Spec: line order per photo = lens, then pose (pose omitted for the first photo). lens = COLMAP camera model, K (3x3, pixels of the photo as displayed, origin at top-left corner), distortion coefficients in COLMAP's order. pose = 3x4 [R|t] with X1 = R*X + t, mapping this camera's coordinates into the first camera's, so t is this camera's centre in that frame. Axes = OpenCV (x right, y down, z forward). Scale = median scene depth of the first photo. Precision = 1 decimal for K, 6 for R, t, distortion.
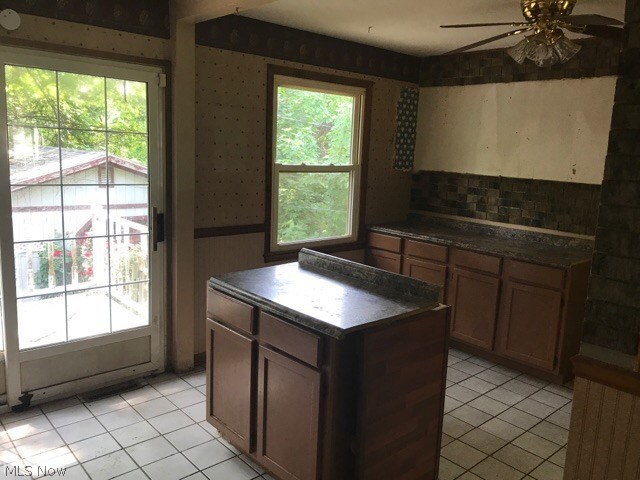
lens RADIAL K [[531.6, 0, 319.6], [0, 531.6, 235.7], [0, 0, 1]] dist [0.076761, -0.065457]
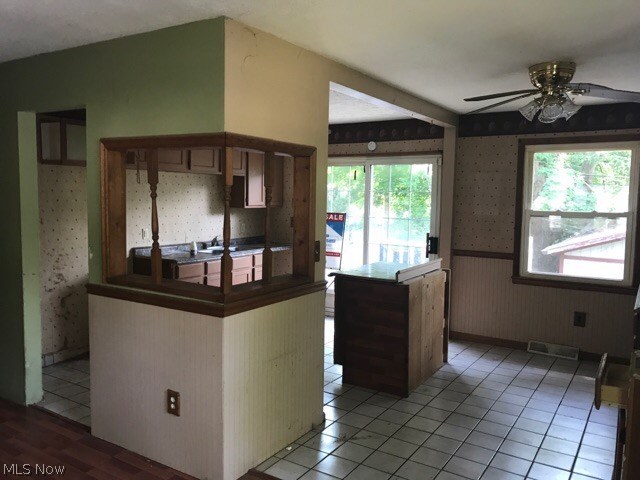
lens RADIAL K [[531.6, 0, 319.6], [0, 531.6, 235.7], [0, 0, 1]] dist [0.076761, -0.065457]
pose [[0.269757, 0.051406, -0.961555, 1.107399], [-0.155956, 0.987723, 0.009053, -0.003180], [0.950215, 0.147518, 0.274462, 0.154265]]
